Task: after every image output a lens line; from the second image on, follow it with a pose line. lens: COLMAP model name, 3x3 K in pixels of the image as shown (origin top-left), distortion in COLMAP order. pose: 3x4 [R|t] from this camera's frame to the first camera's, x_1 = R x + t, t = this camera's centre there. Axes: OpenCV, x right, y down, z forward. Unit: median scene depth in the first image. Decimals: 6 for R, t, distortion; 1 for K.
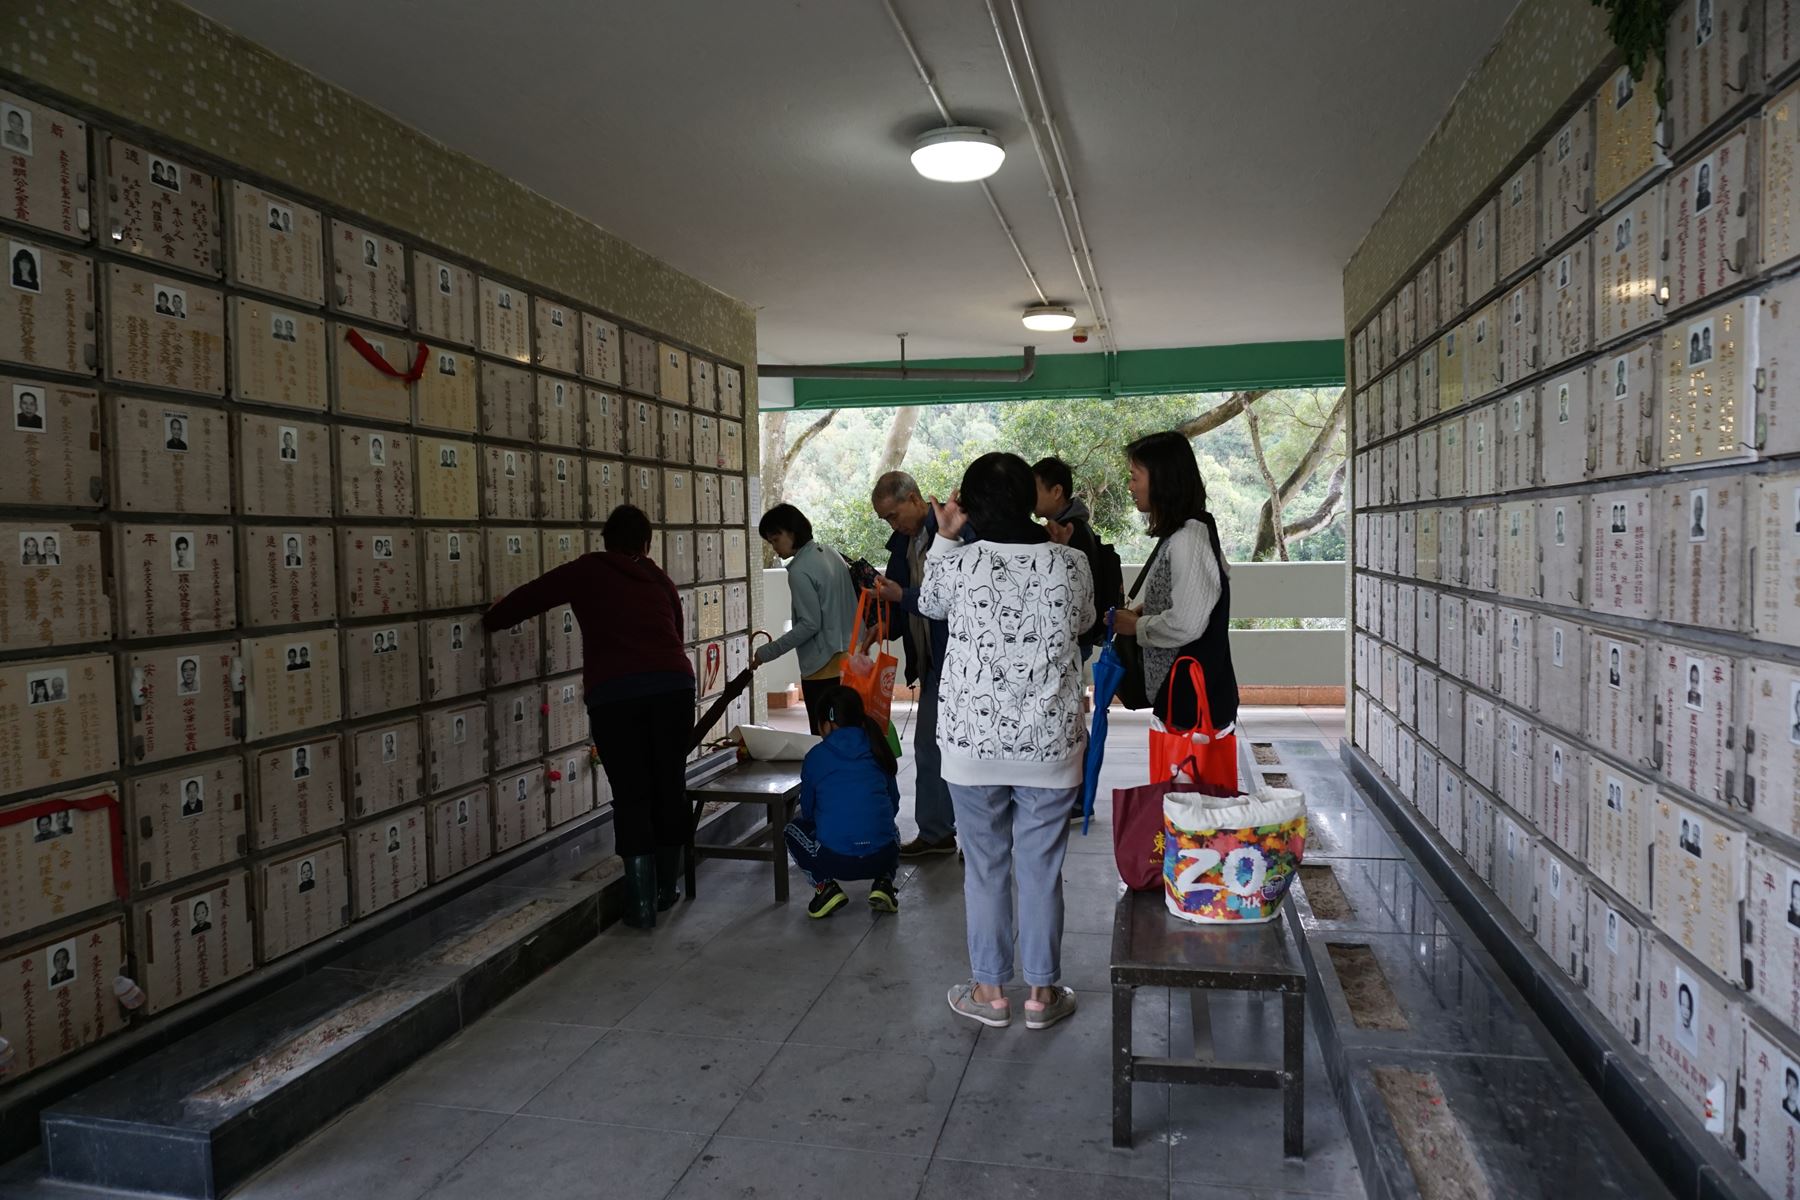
lens RADIAL K [[1204.6, 0, 903.6], [0, 1204.6, 603.7], [0, 0, 1]] dist [-0.067090, 0.037004]
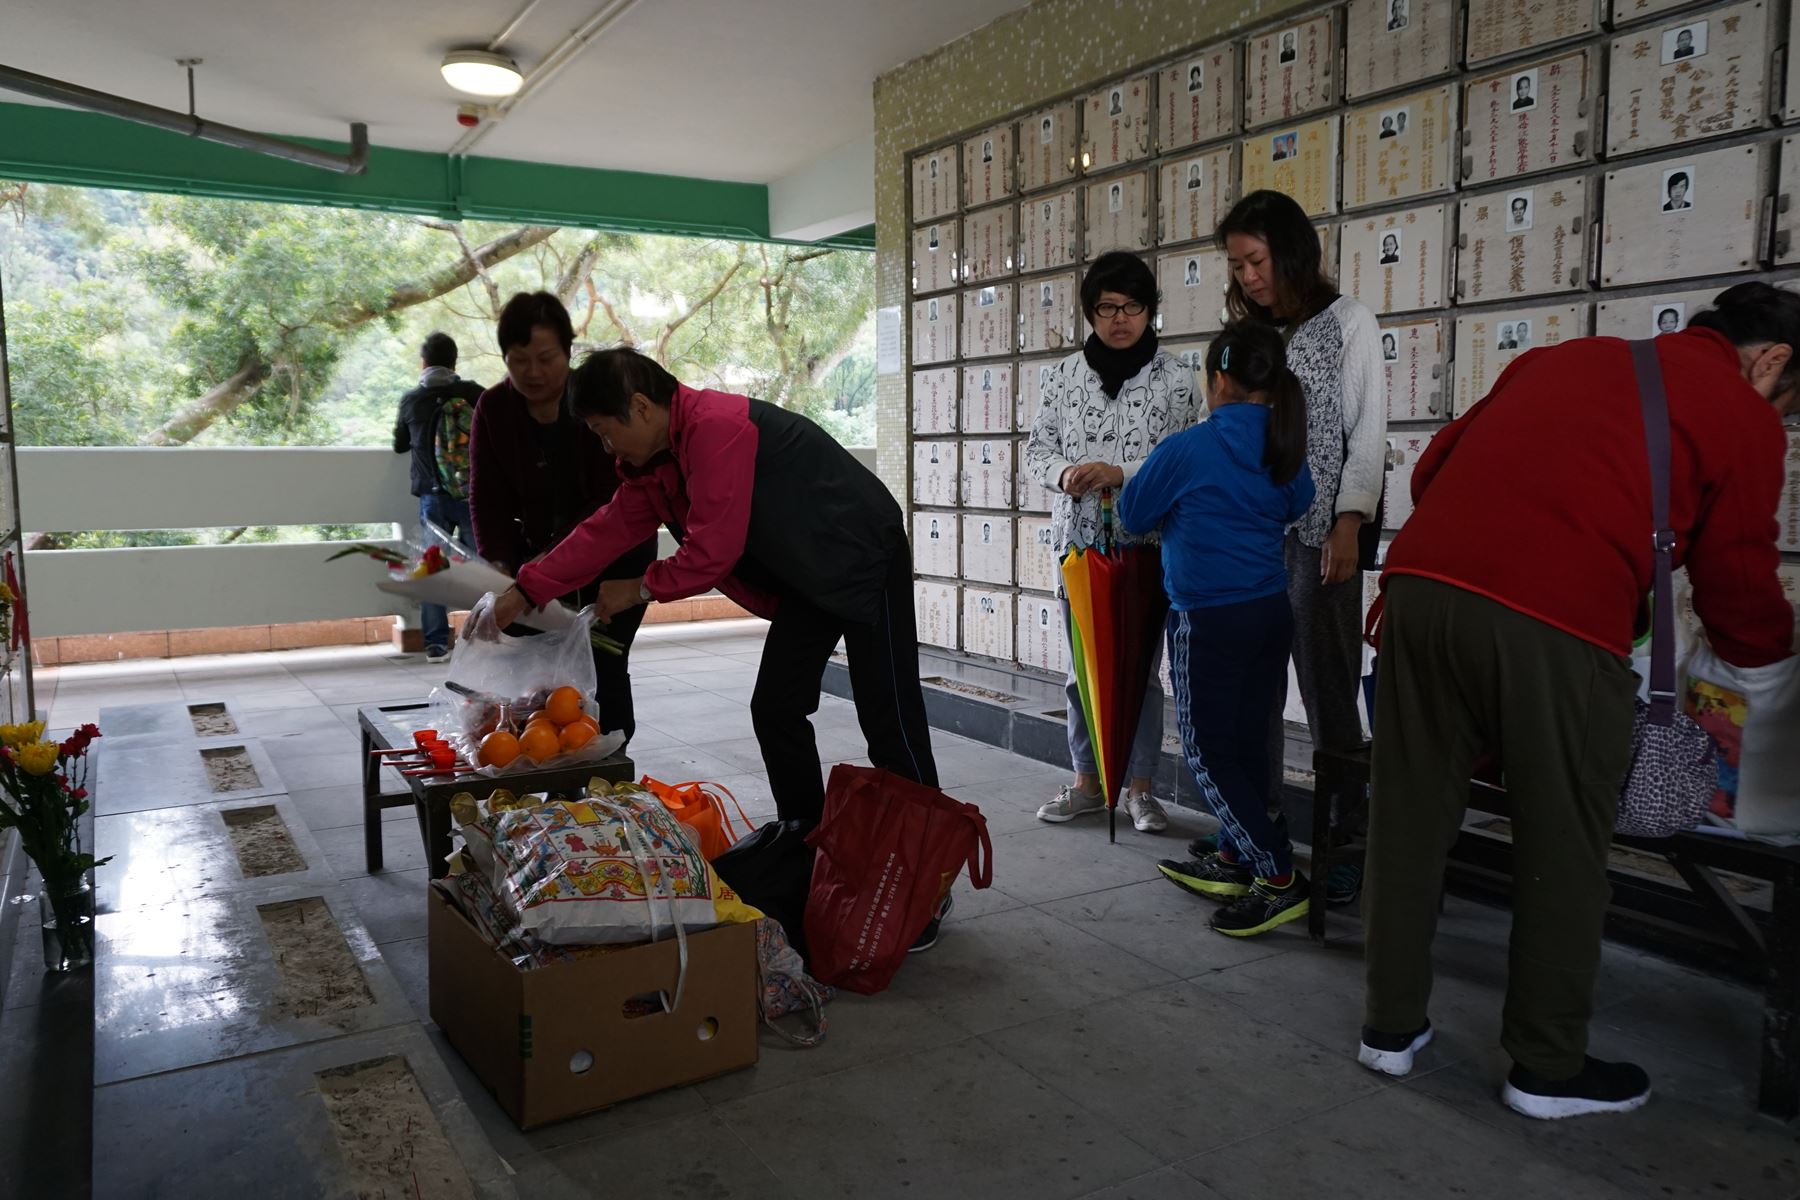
lens RADIAL K [[1344.6, 0, 897.1], [0, 1344.6, 598.0], [0, 0, 1]] dist [-0.026993, 0.012420]
pose [[0.725473, -0.052167, 0.686270, -0.510364], [0.026408, 0.998499, 0.047984, 0.068308], [-0.687743, -0.016689, 0.725762, 0.561229]]
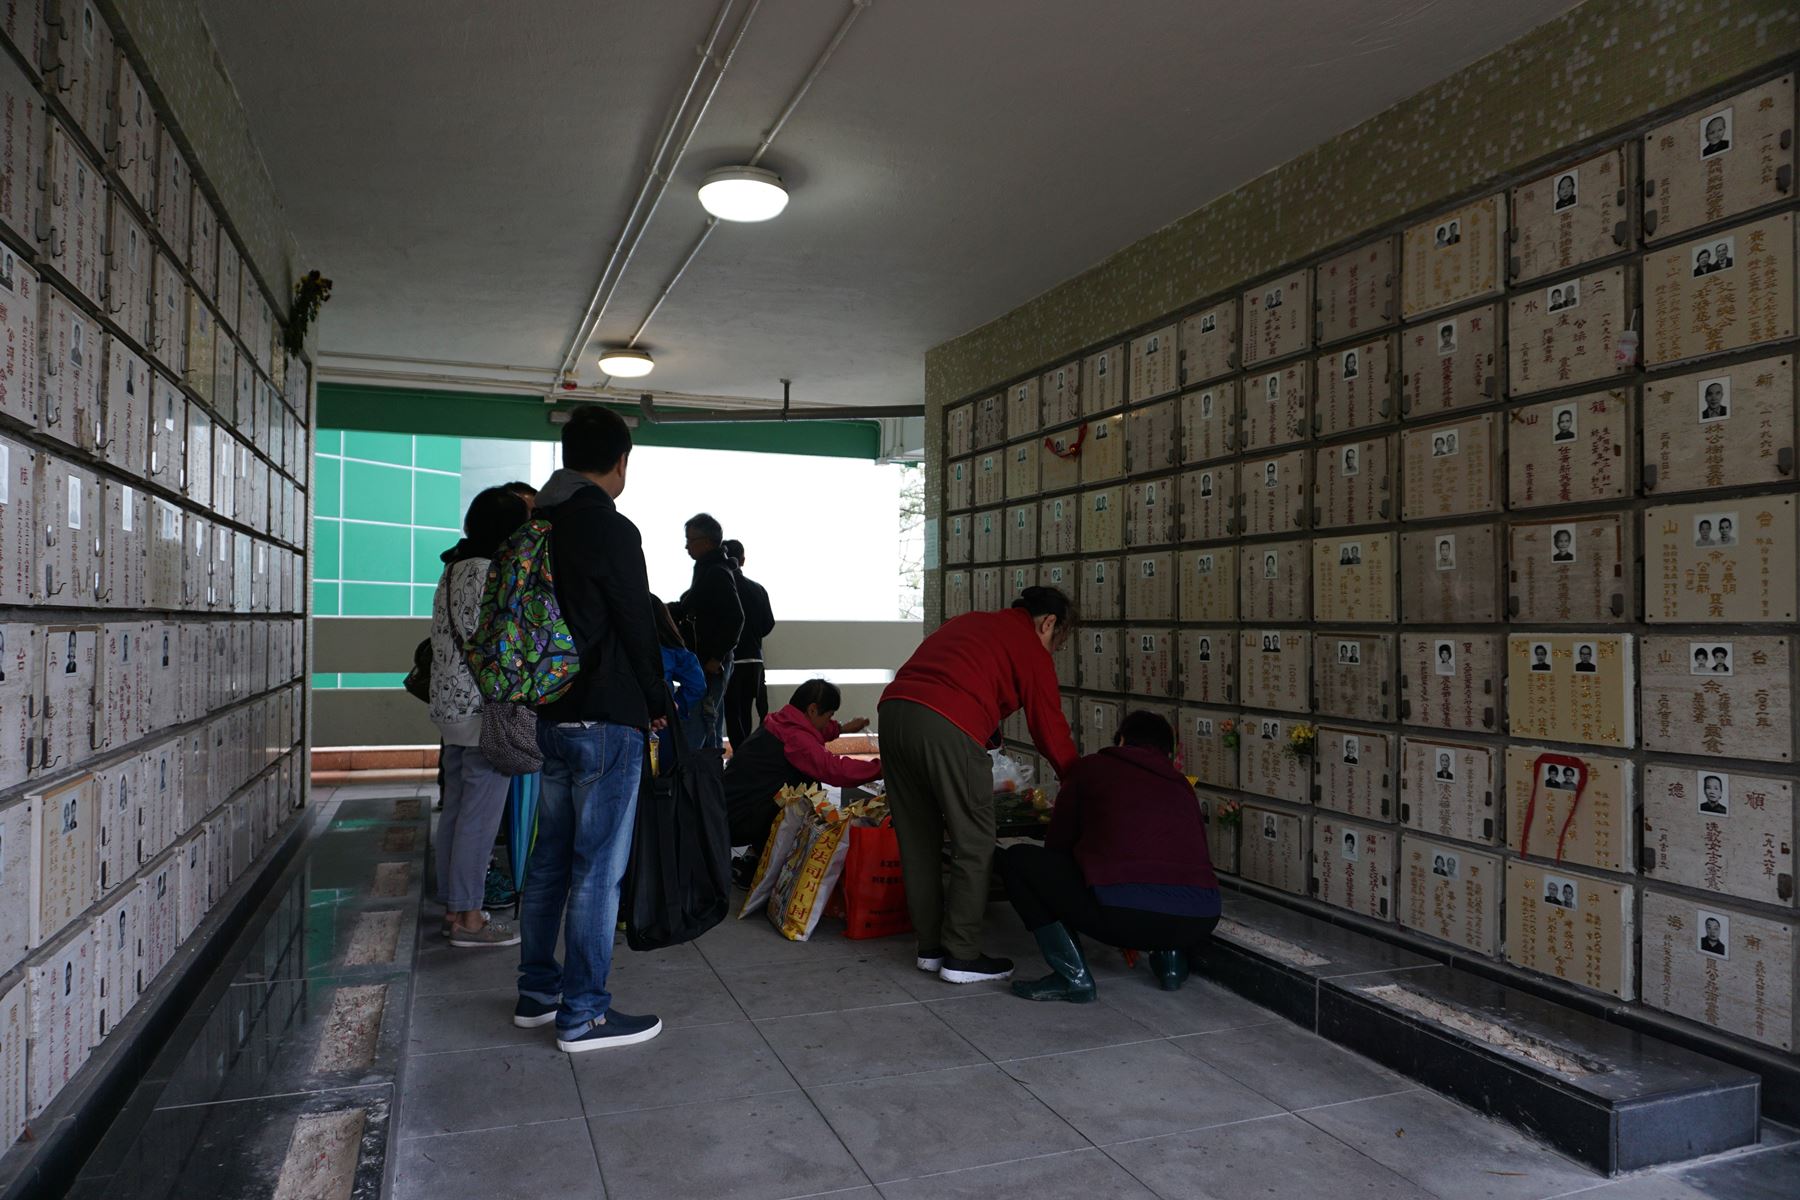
lens RADIAL K [[1204.6, 0, 897.4], [0, 1204.6, 609.7], [0, 0, 1]] dist [-0.067090, 0.037004]
pose [[-0.837806, -0.001328, -0.545966, 0.589947], [-0.028252, 0.998763, 0.040924, -0.064454], [0.545237, 0.049711, -0.836807, 2.299580]]
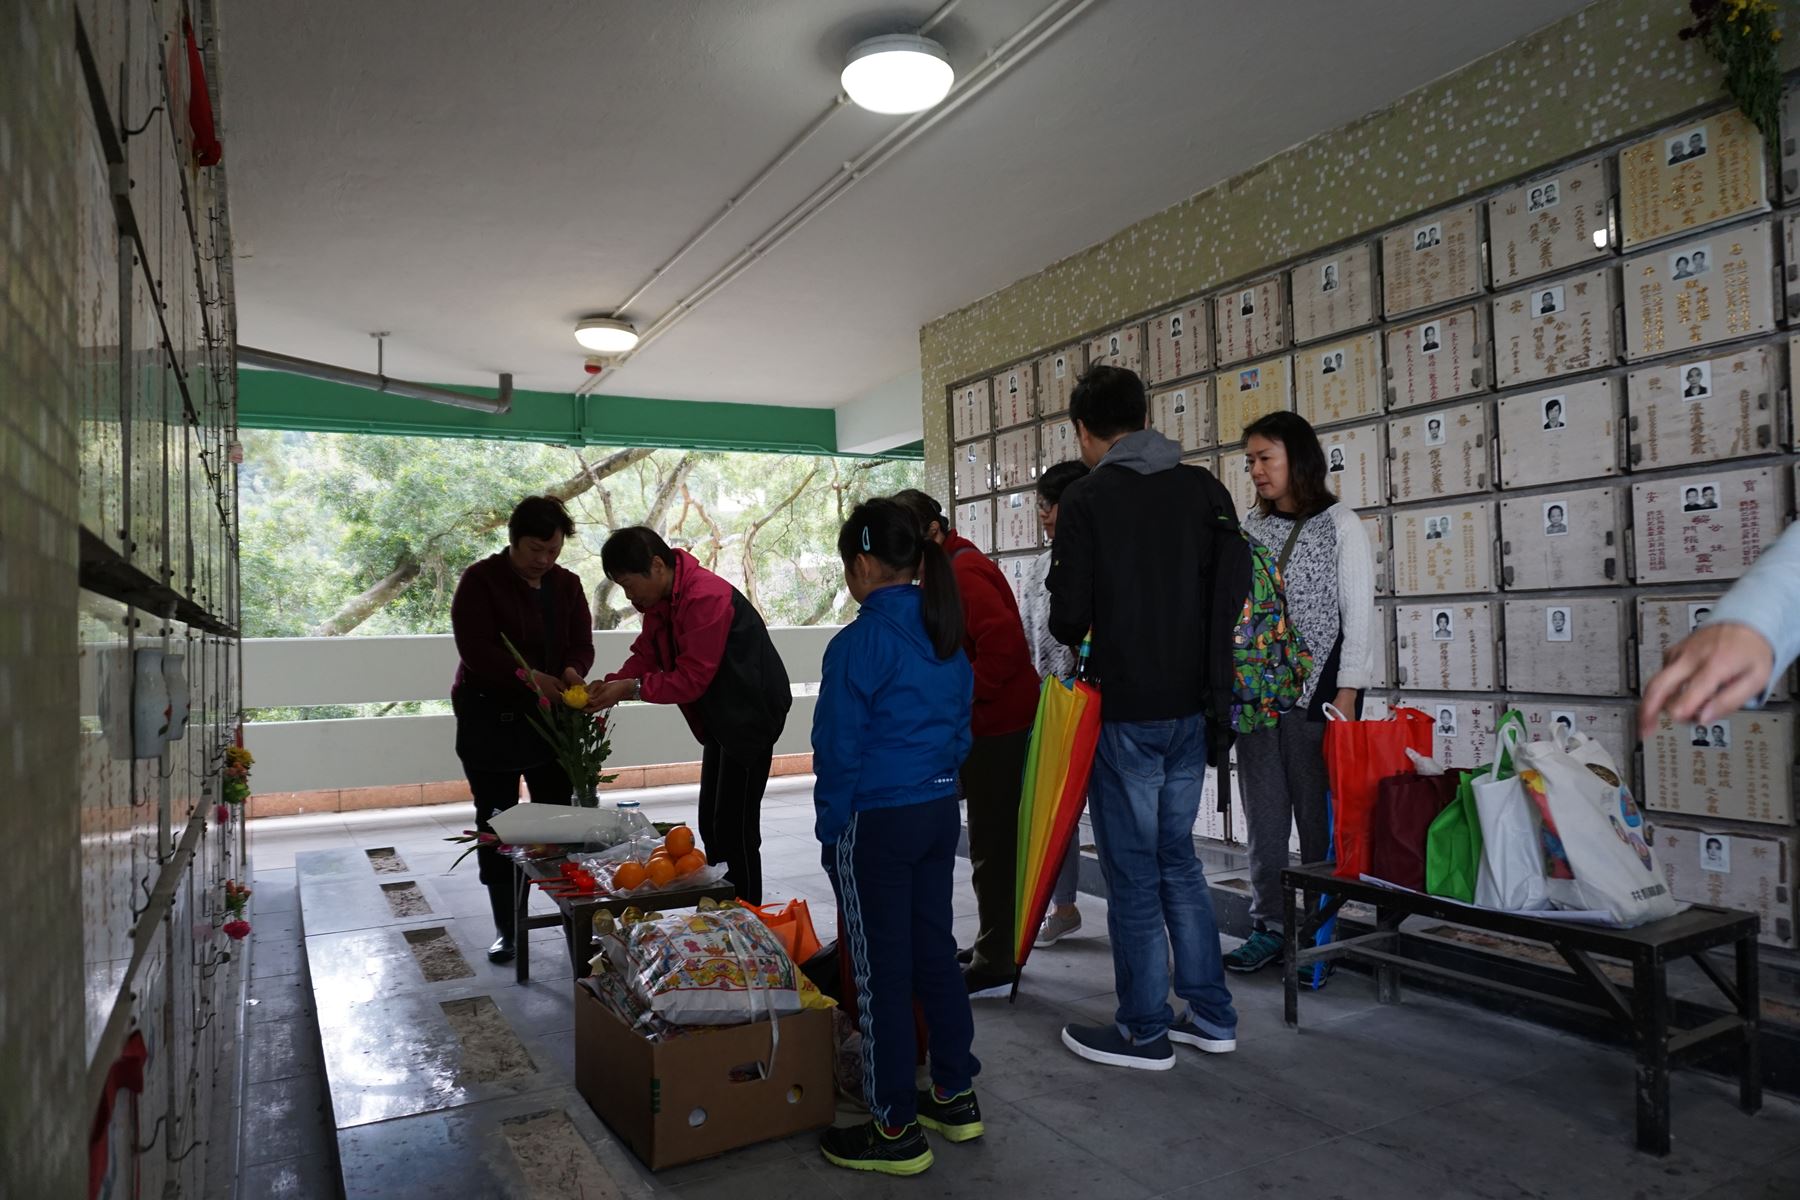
lens RADIAL K [[1204.6, 0, 896.1], [0, 1204.6, 599.4], [0, 0, 1]] dist [-0.067090, 0.037004]
pose [[0.756881, 0.019609, 0.653258, -0.573701], [0.045314, 0.995570, -0.082385, 0.065988], [-0.651980, 0.091957, 0.752640, 0.480012]]
